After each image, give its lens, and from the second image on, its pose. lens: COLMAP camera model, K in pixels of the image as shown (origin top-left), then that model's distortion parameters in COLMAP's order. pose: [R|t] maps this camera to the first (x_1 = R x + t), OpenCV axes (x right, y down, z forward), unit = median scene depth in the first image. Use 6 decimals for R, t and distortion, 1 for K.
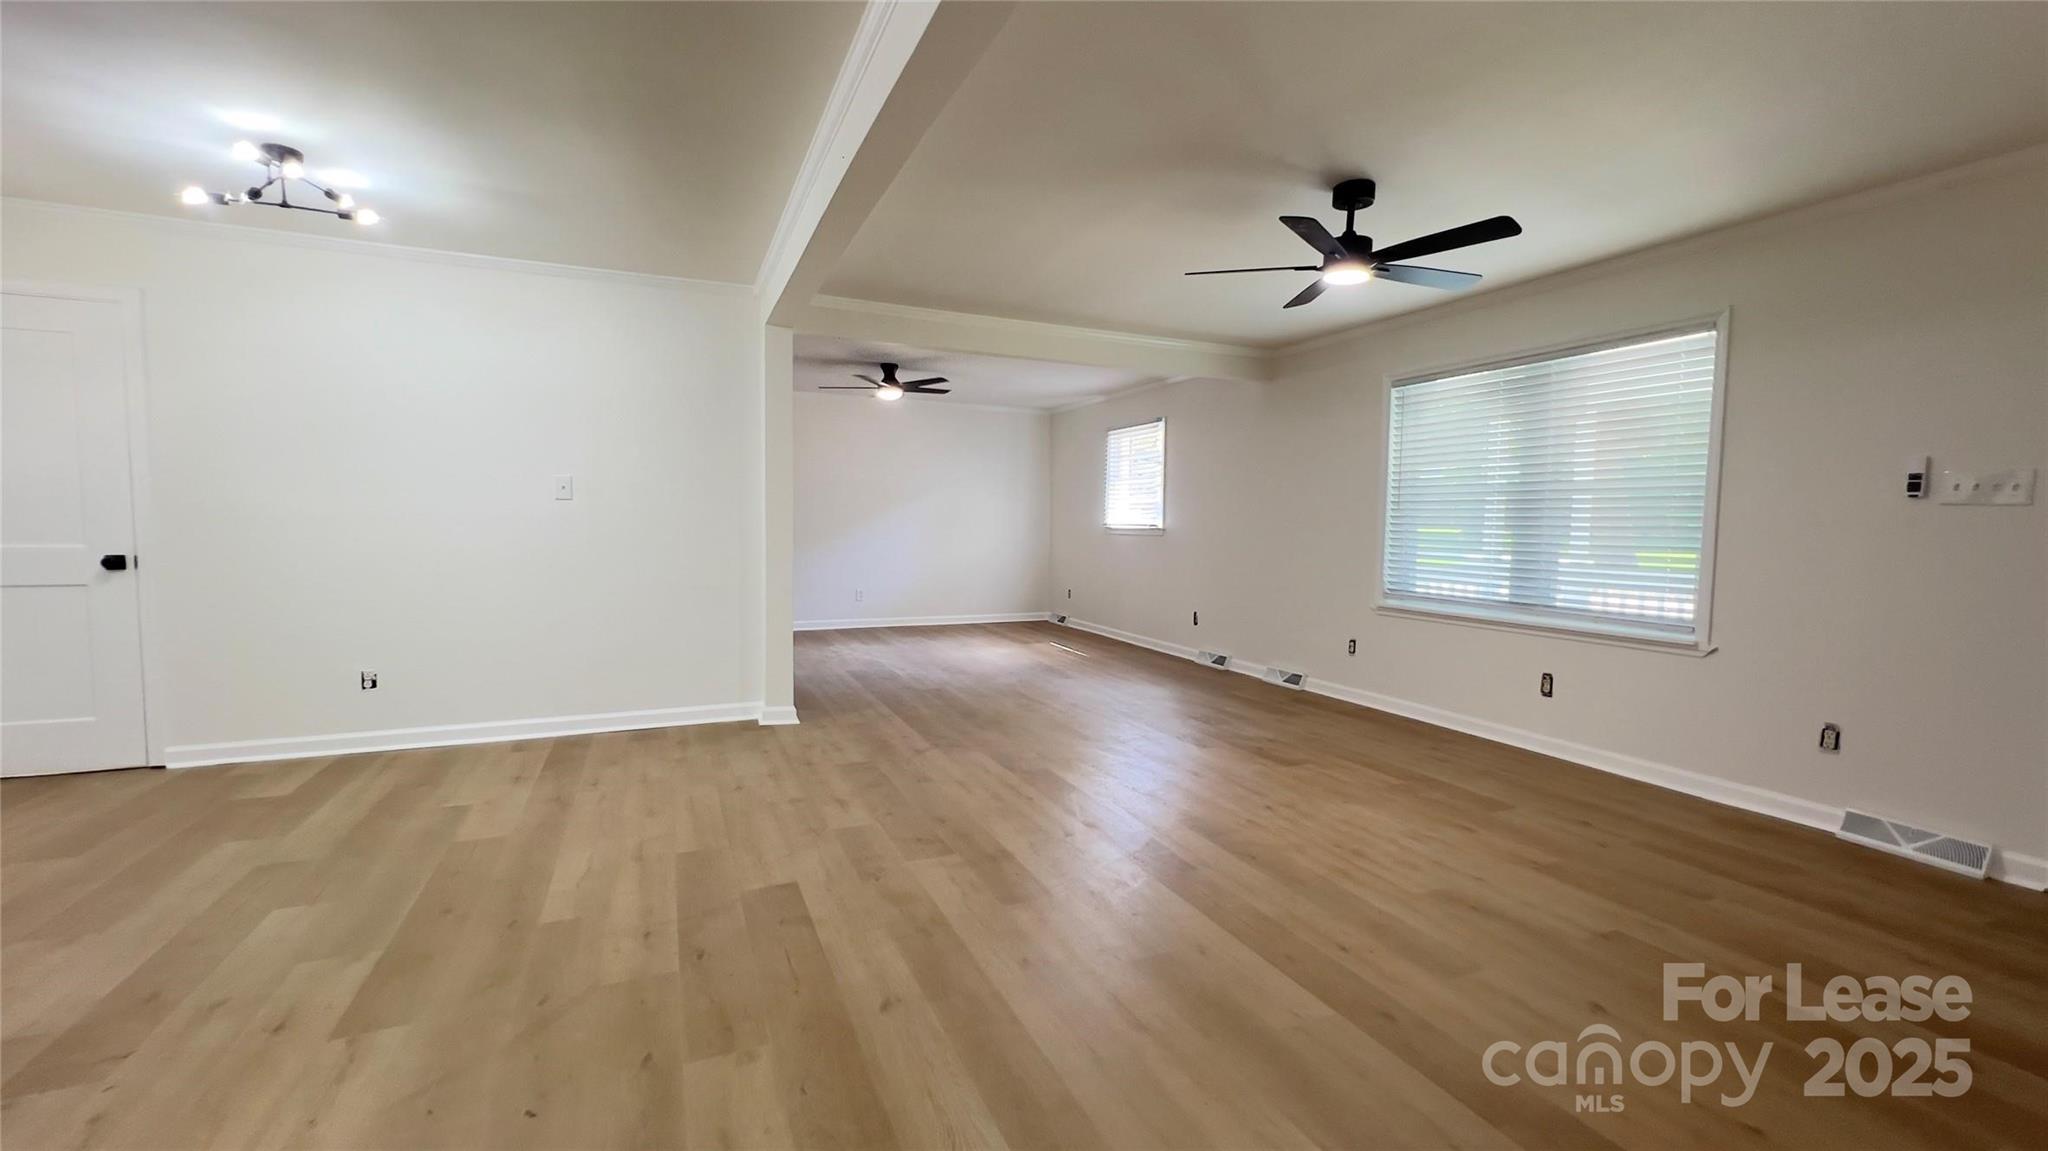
lens RADIAL K [[817.0, 0, 1011.6], [0, 817.0, 569.3], [0, 0, 1]] dist [0.000697, 0.000162]
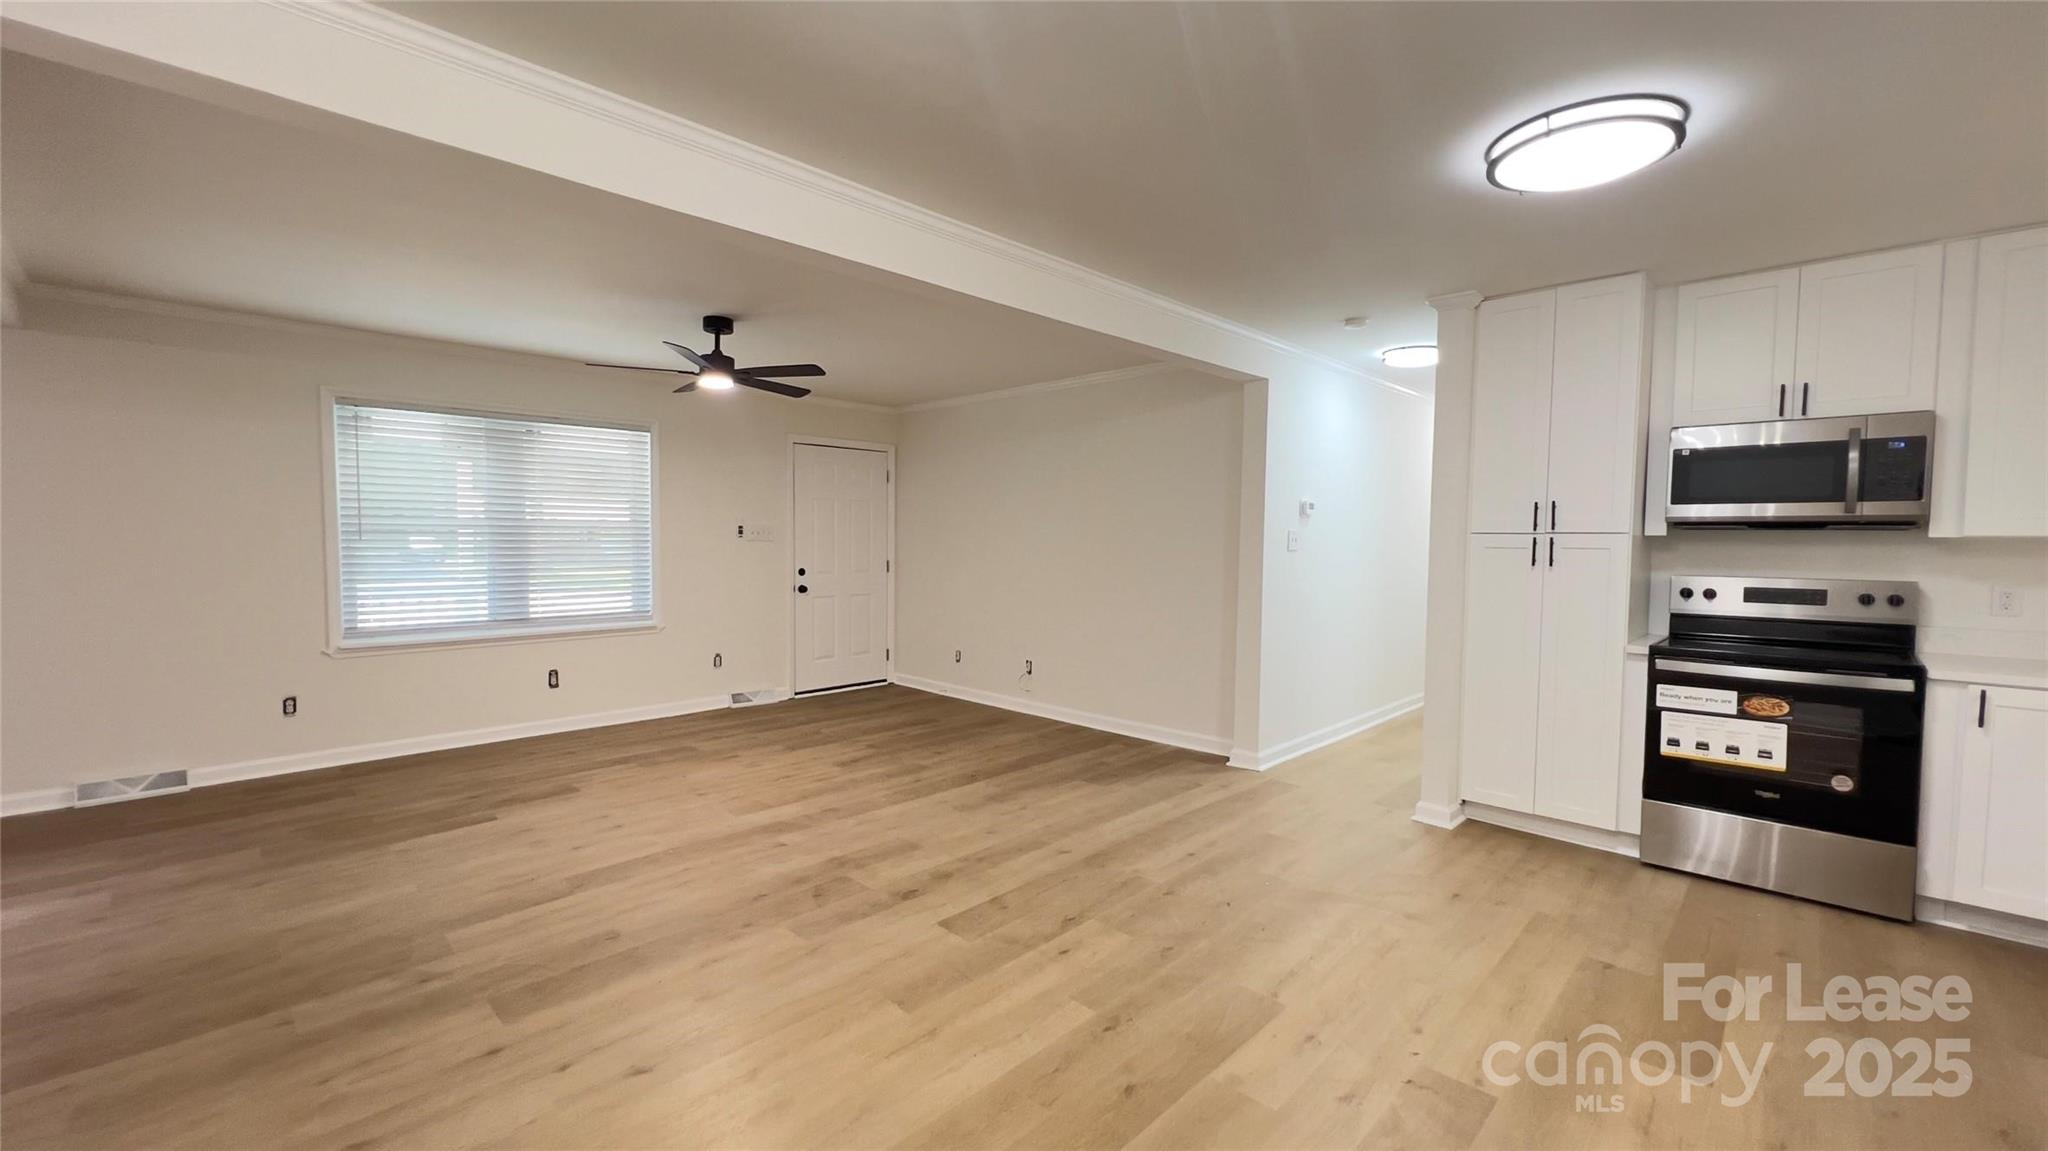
lens RADIAL K [[817.0, 0, 1021.6], [0, 817.0, 578.0], [0, 0, 1]] dist [0.000697, 0.000162]
pose [[-0.373892, -0.067496, 0.925013, -1.108188], [0.040238, 0.995229, 0.088883, -0.139592], [-0.926599, 0.070453, -0.369392, 1.101256]]
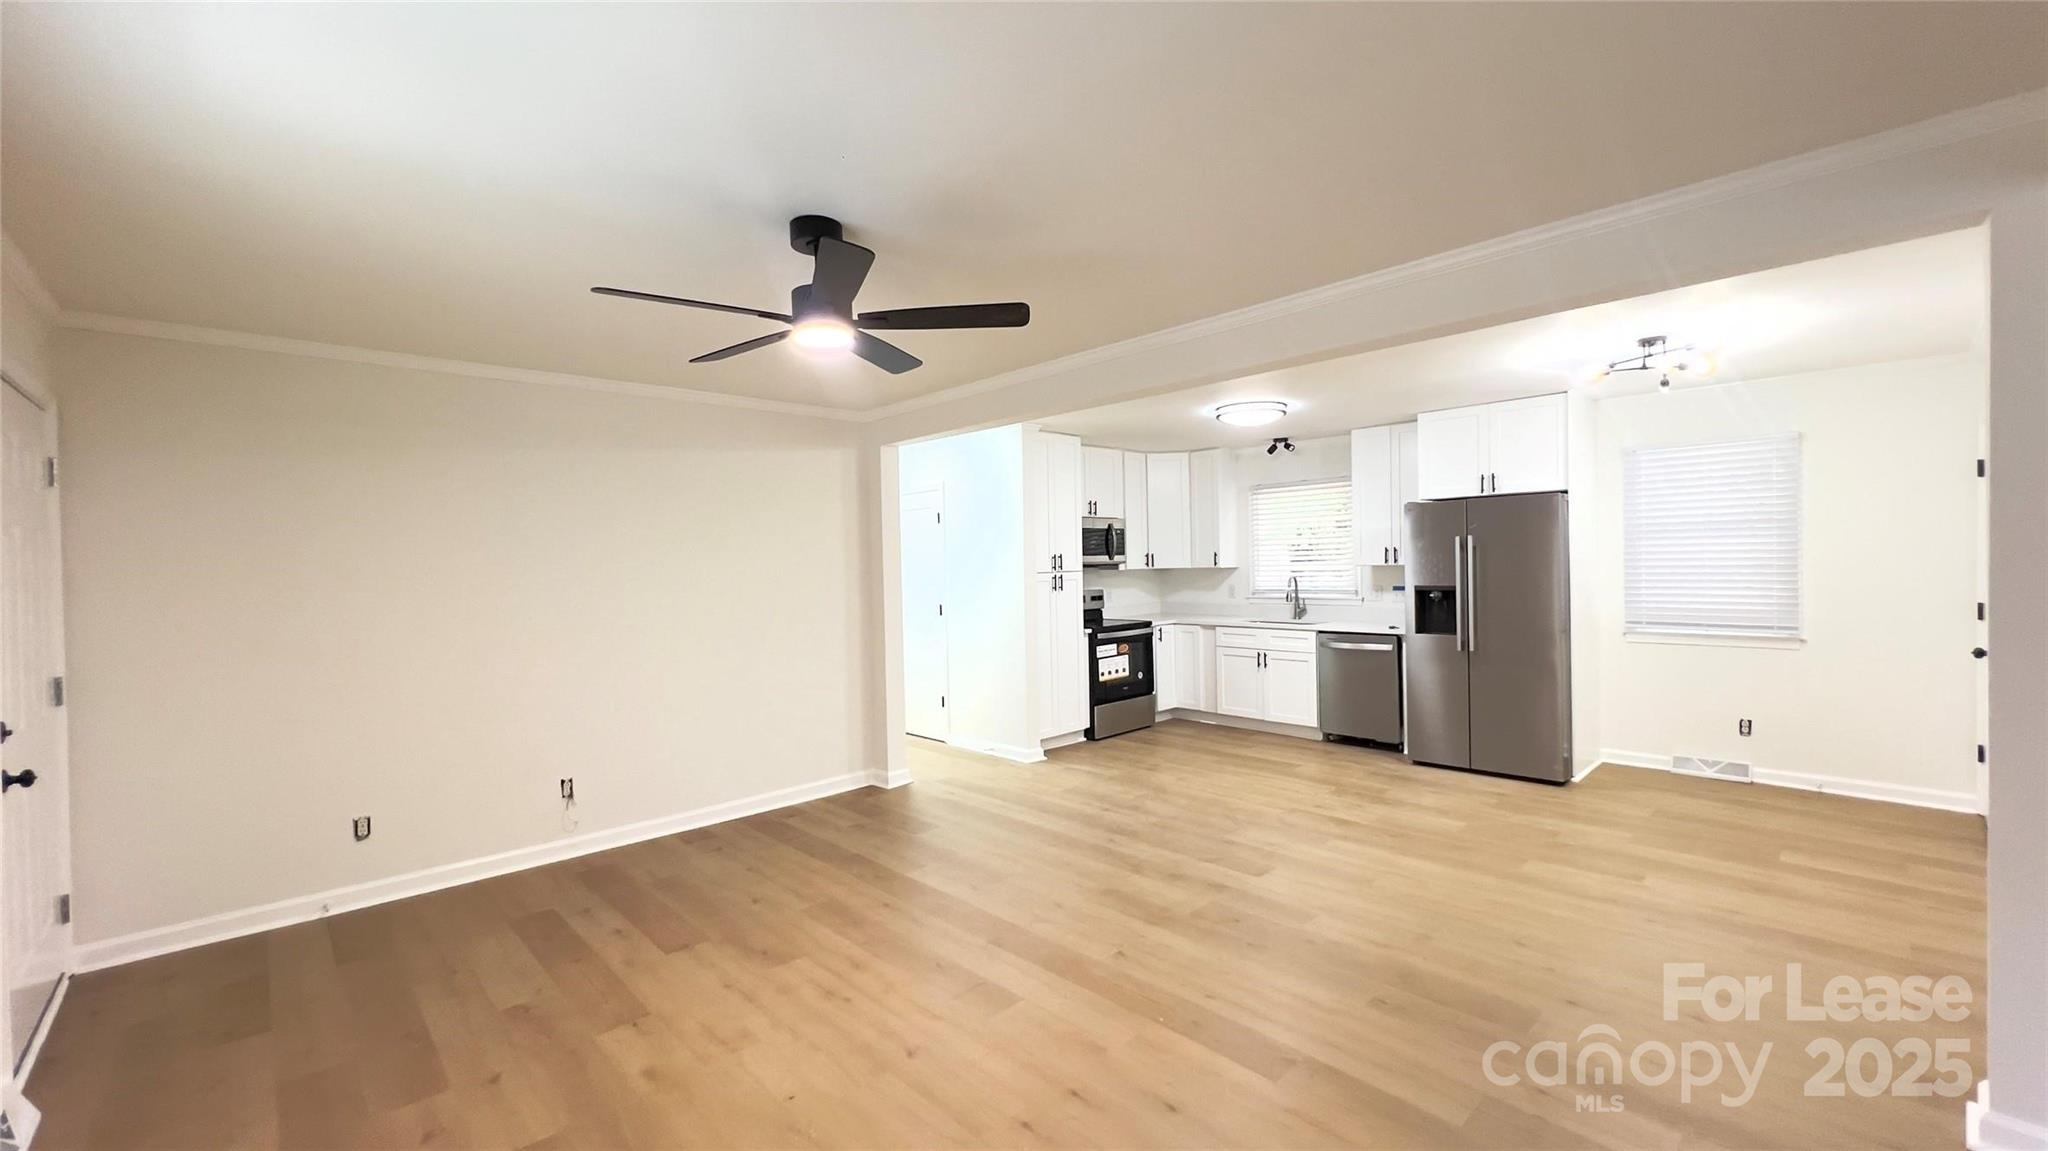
lens RADIAL K [[817.0, 0, 1015.8], [0, 817.0, 577.6], [0, 0, 1]] dist [0.000697, 0.000162]
pose [[-0.941796, 0.011859, -0.335976, 0.518618], [-0.011603, 0.997636, 0.067737, -0.194040], [0.335985, 0.067693, -0.939432, 1.875303]]
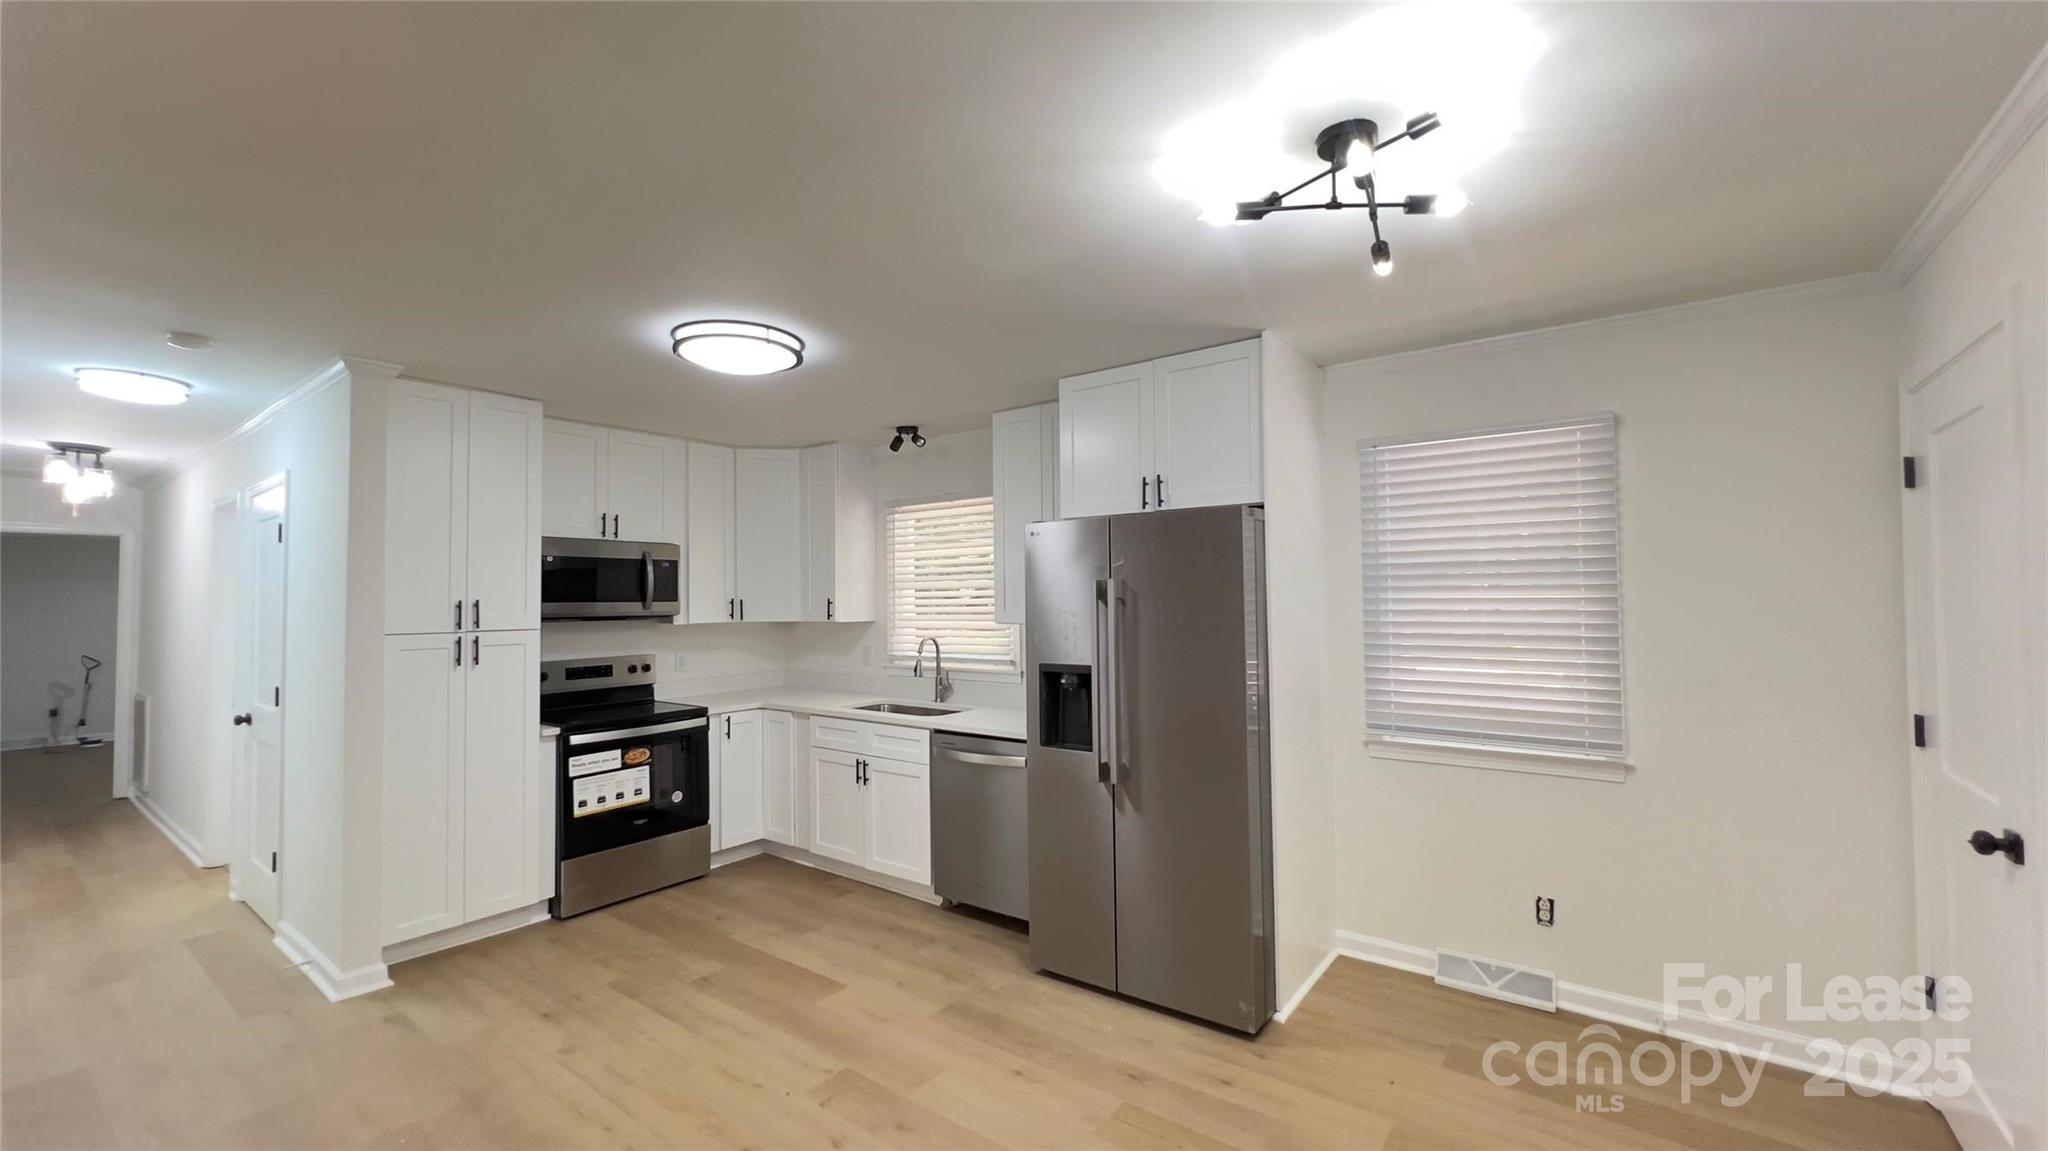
lens RADIAL K [[817.0, 0, 1015.6], [0, 817.0, 578.4], [0, 0, 1]] dist [0.000697, 0.000162]
pose [[-0.872707, -0.018369, -0.487899, -0.397983], [-0.031309, 0.999341, 0.018380, -0.192375], [0.487240, 0.031316, -0.872706, 1.363753]]
